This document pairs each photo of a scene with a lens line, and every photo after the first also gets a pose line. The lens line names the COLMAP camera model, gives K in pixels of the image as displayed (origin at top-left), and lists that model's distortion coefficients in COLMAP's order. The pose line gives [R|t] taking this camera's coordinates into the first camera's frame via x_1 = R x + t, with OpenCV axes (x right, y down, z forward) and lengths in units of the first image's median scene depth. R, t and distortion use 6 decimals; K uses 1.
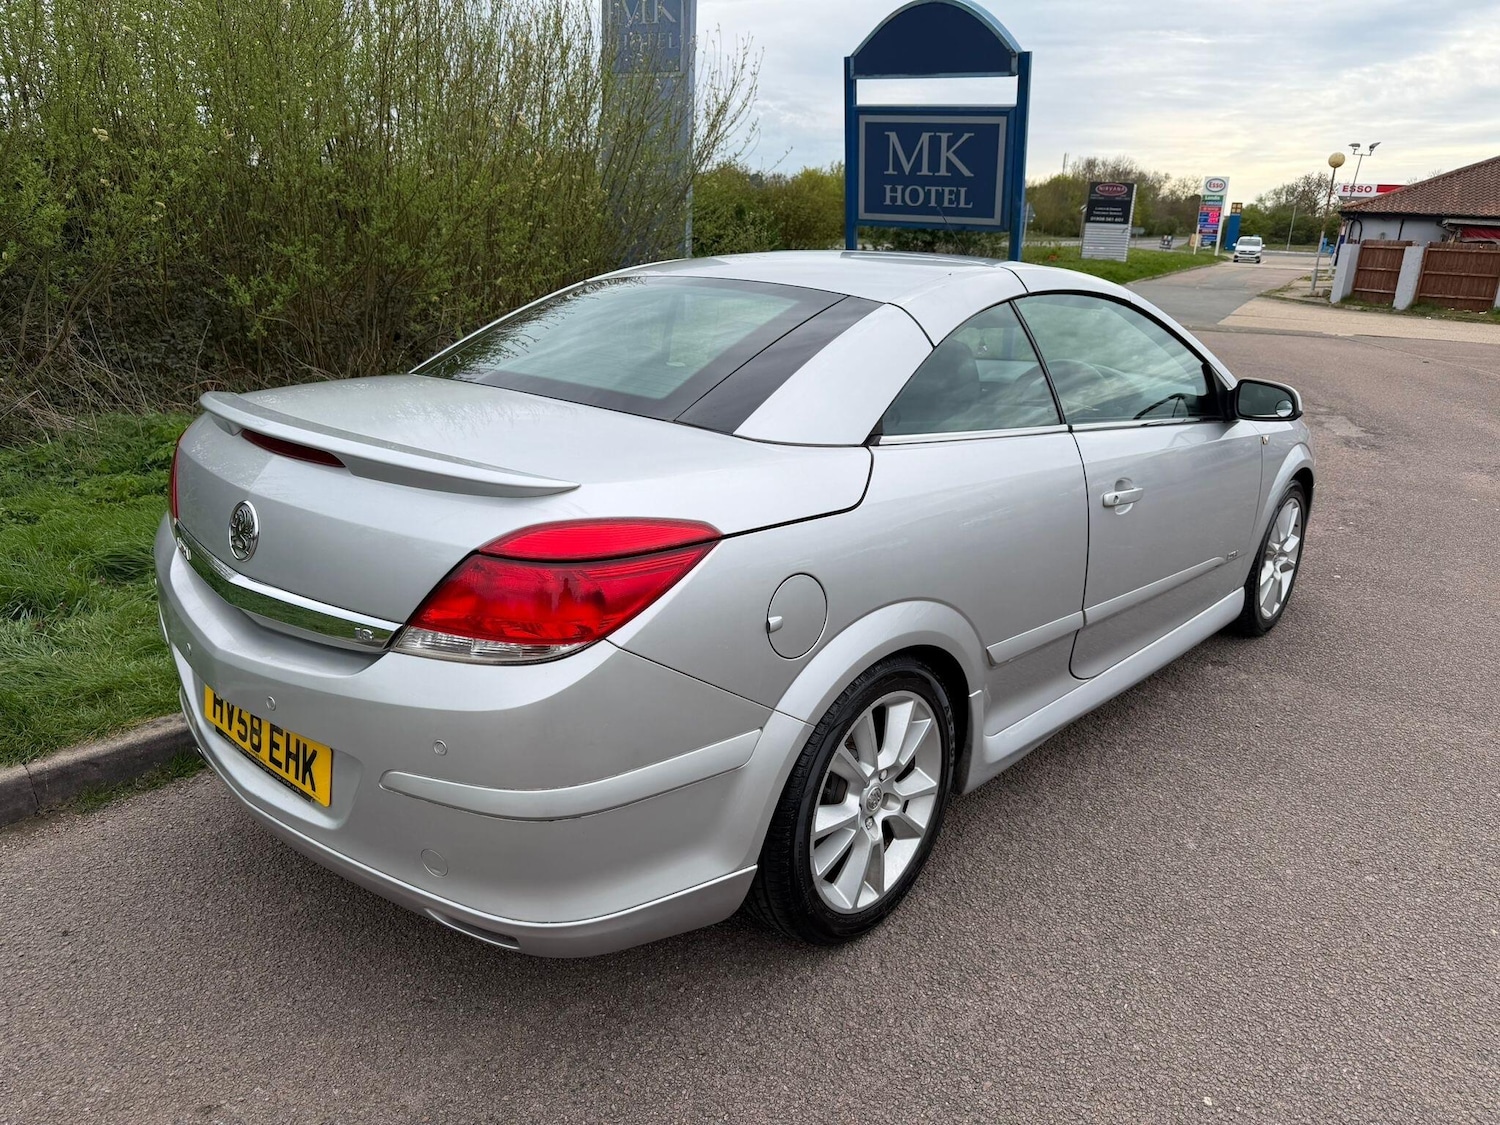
lens RADIAL K [[1063.2, 0, 745.3], [0, 1063.2, 589.8], [0, 0, 1]] dist [0.003290, -0.002293]
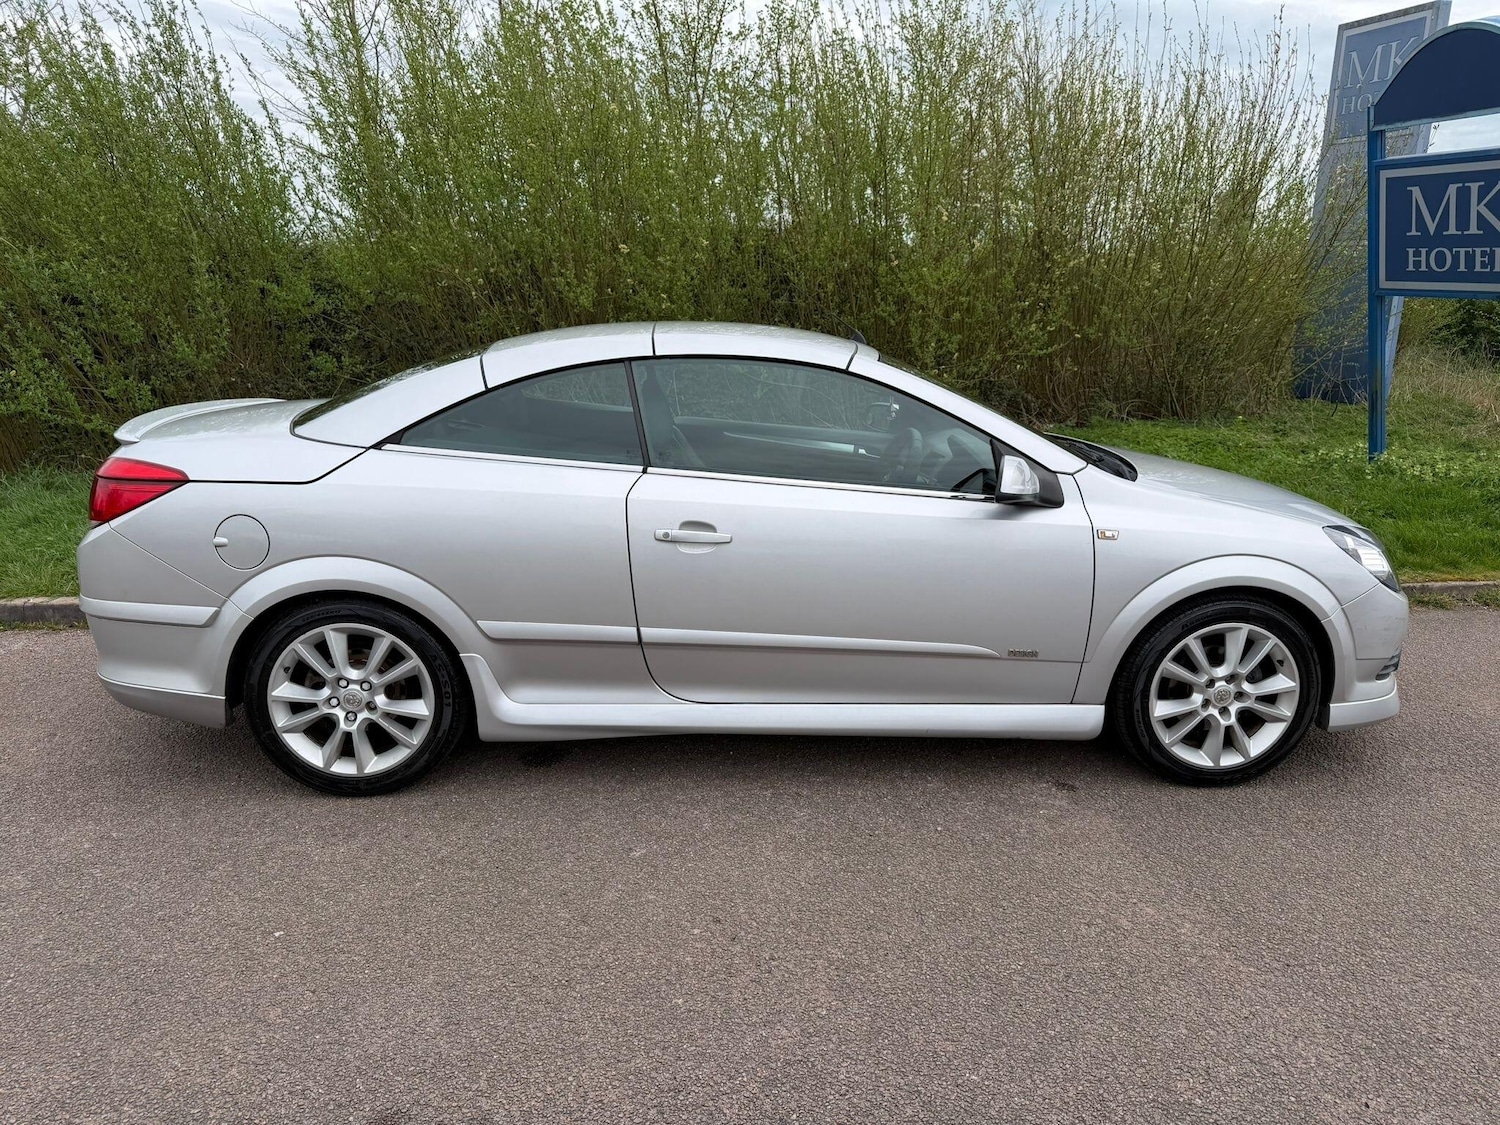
lens RADIAL K [[1091.5, 0, 755.1], [0, 1091.5, 567.1], [0, 0, 1]] dist [-0.001992, -0.002836]
pose [[0.703042, 0.153195, -0.694452, 0.908351], [-0.217643, 0.976015, -0.005028, -0.050699], [0.677025, 0.154678, 0.719522, 0.183659]]
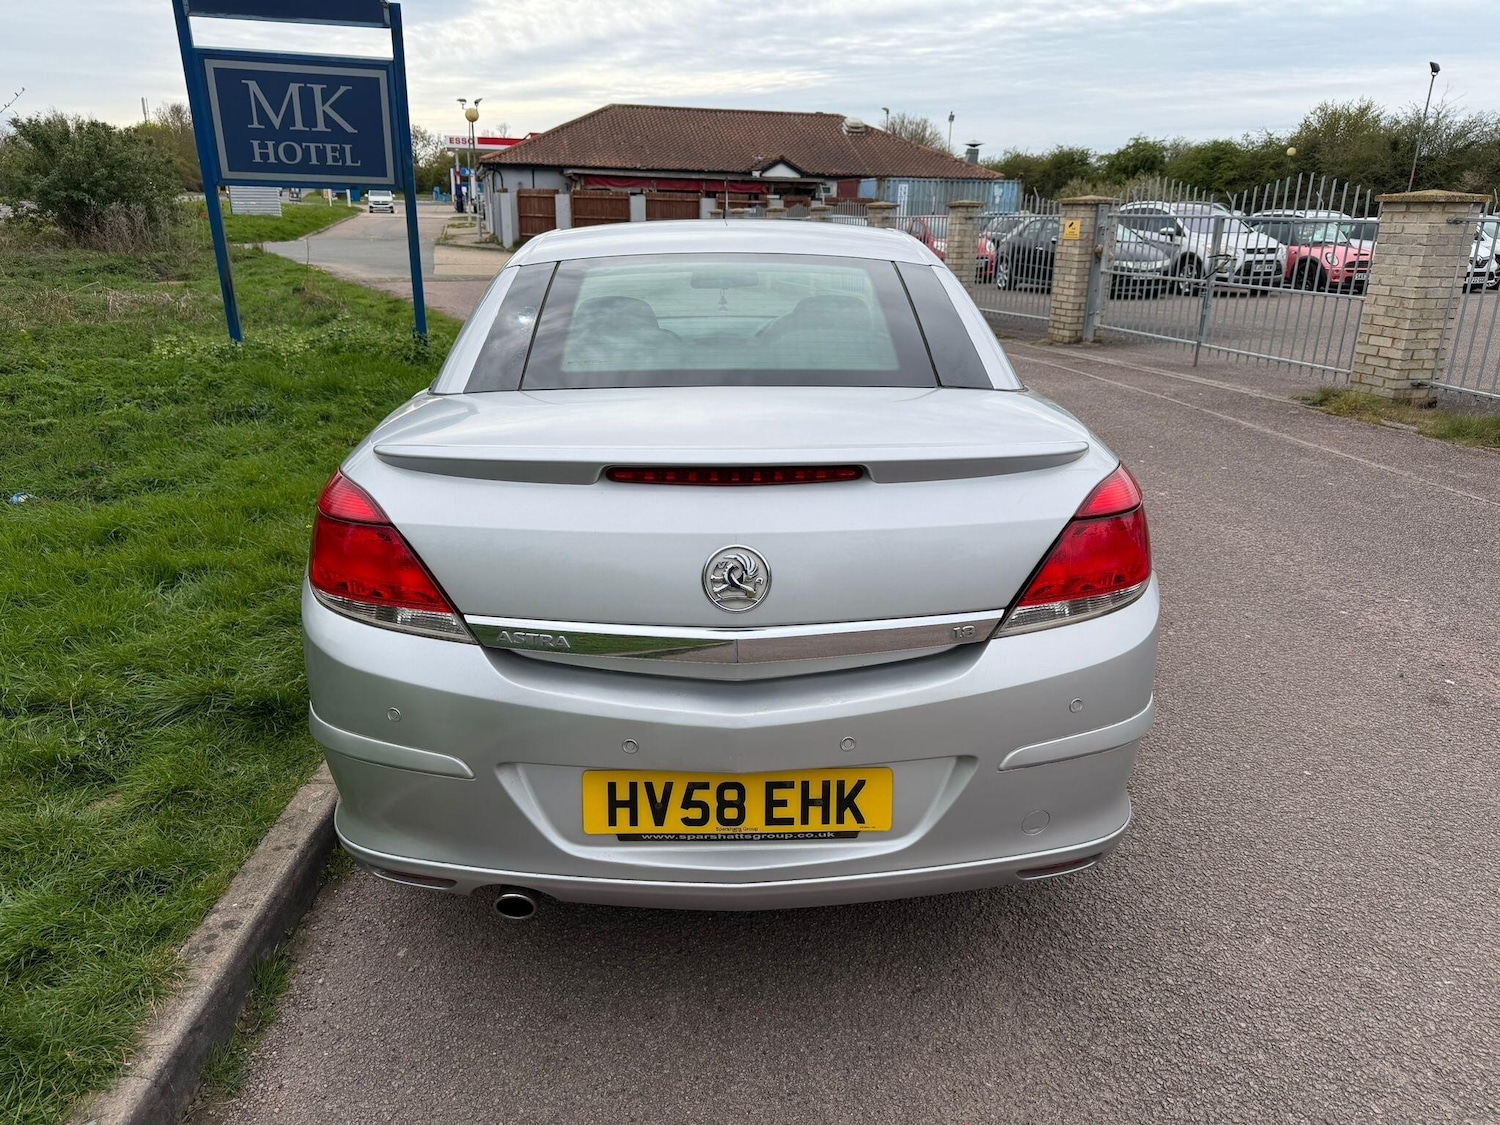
lens RADIAL K [[1091.5, 0, 755.1], [0, 1091.5, 567.1], [0, 0, 1]] dist [-0.001992, -0.002836]
pose [[0.712698, -0.246057, 0.656900, -0.566709], [0.236297, 0.965942, 0.105447, -0.081526], [-0.660474, 0.080071, 0.746568, 0.179582]]
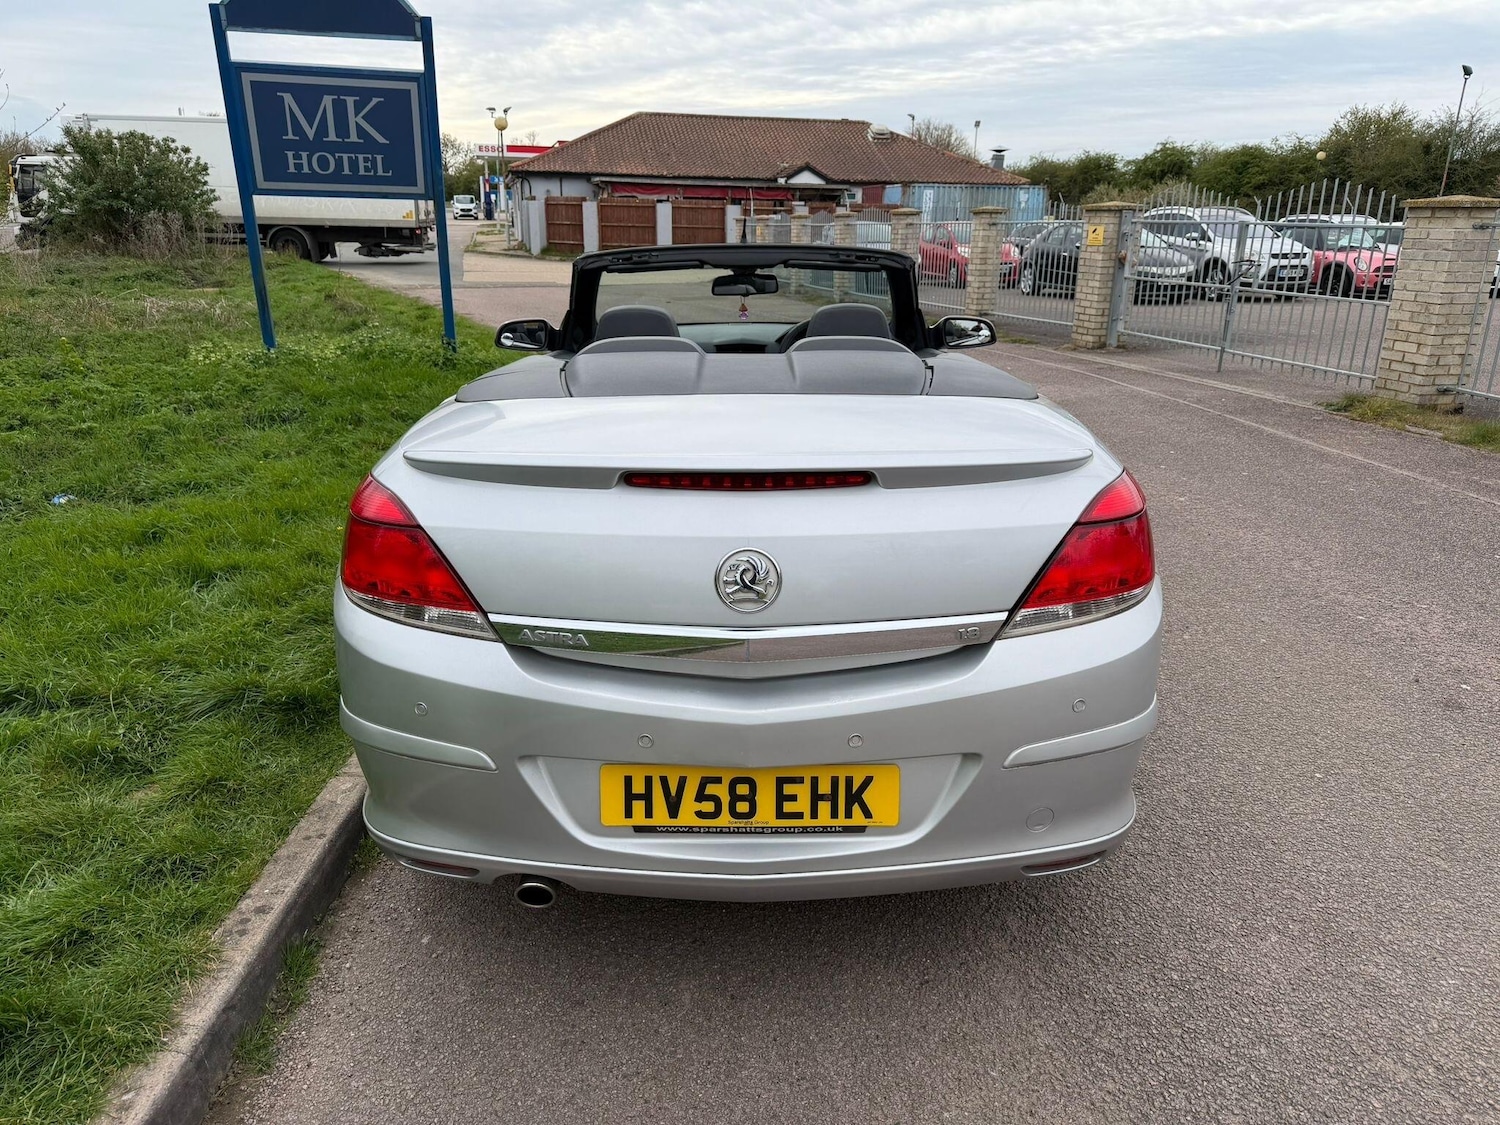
lens RADIAL K [[1089.2, 0, 753.4], [0, 1089.2, 564.3], [0, 0, 1]] dist [0.000810, -0.005509]
pose [[0.729519, -0.238336, 0.641091, -0.574000], [0.234284, 0.967695, 0.093157, -0.079758], [-0.642583, 0.082238, 0.761790, 0.163002]]
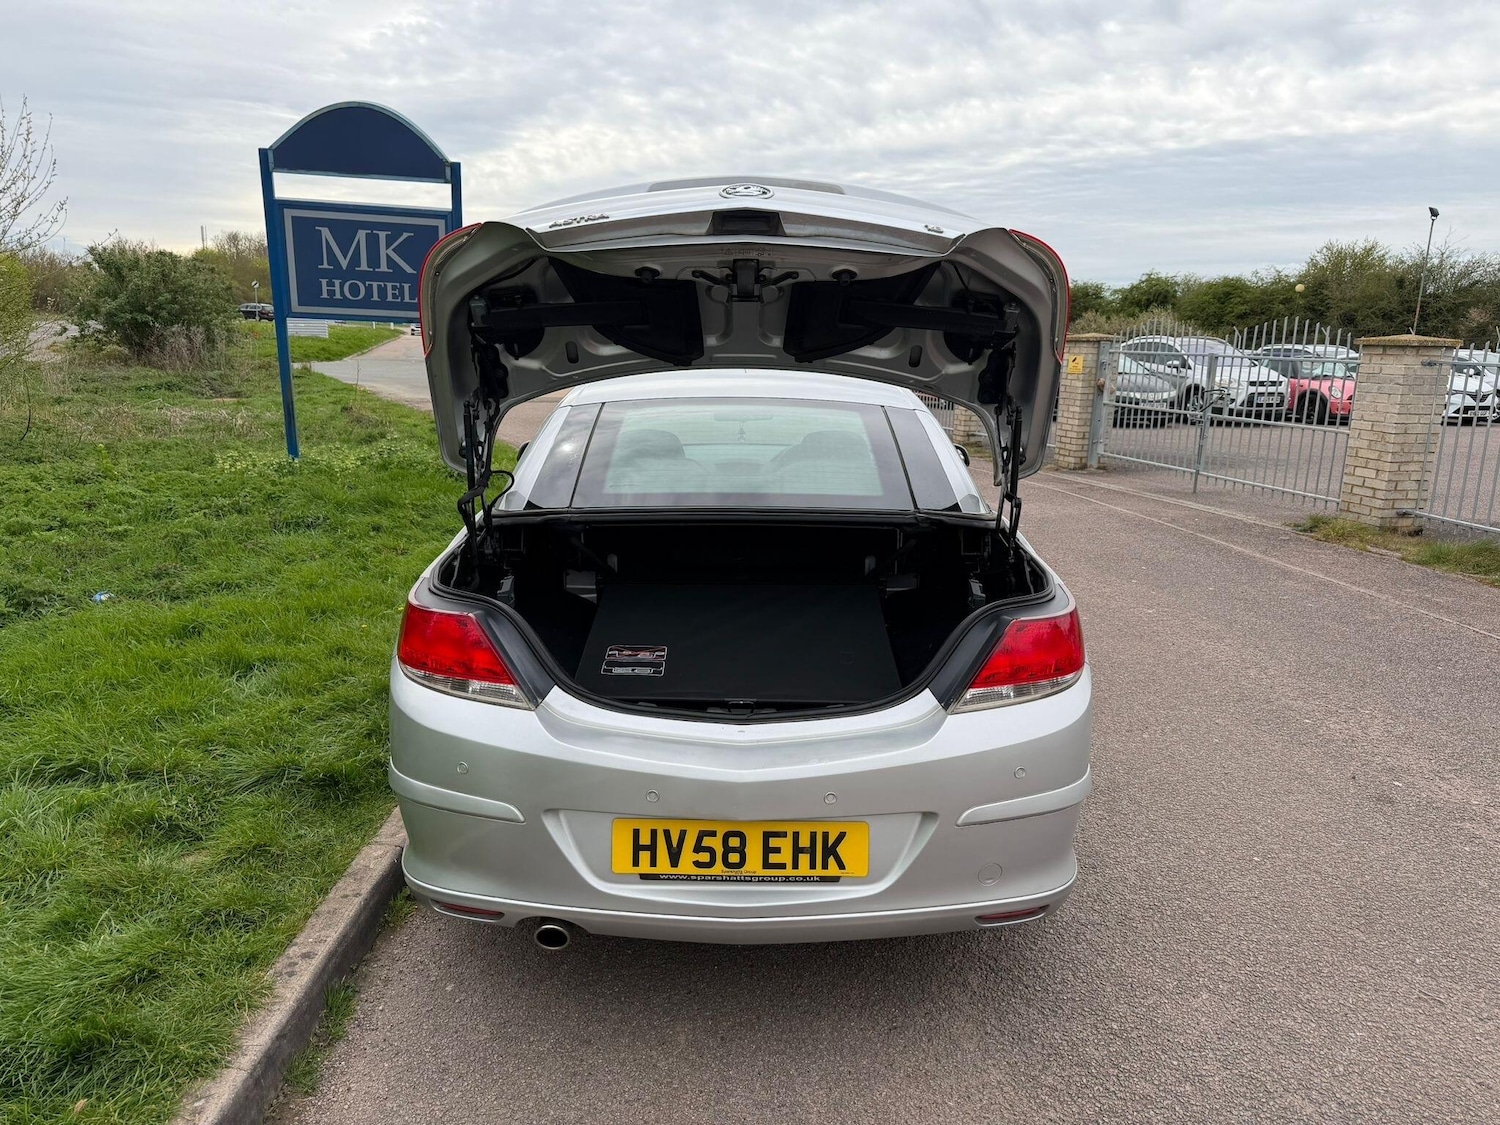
lens RADIAL K [[1091.5, 0, 755.1], [0, 1091.5, 567.1], [0, 0, 1]] dist [-0.001992, -0.002836]
pose [[0.728855, -0.162894, 0.665008, -0.643848], [0.220367, 0.975414, -0.002596, -0.075548], [-0.648235, 0.148438, 0.746832, 0.082921]]
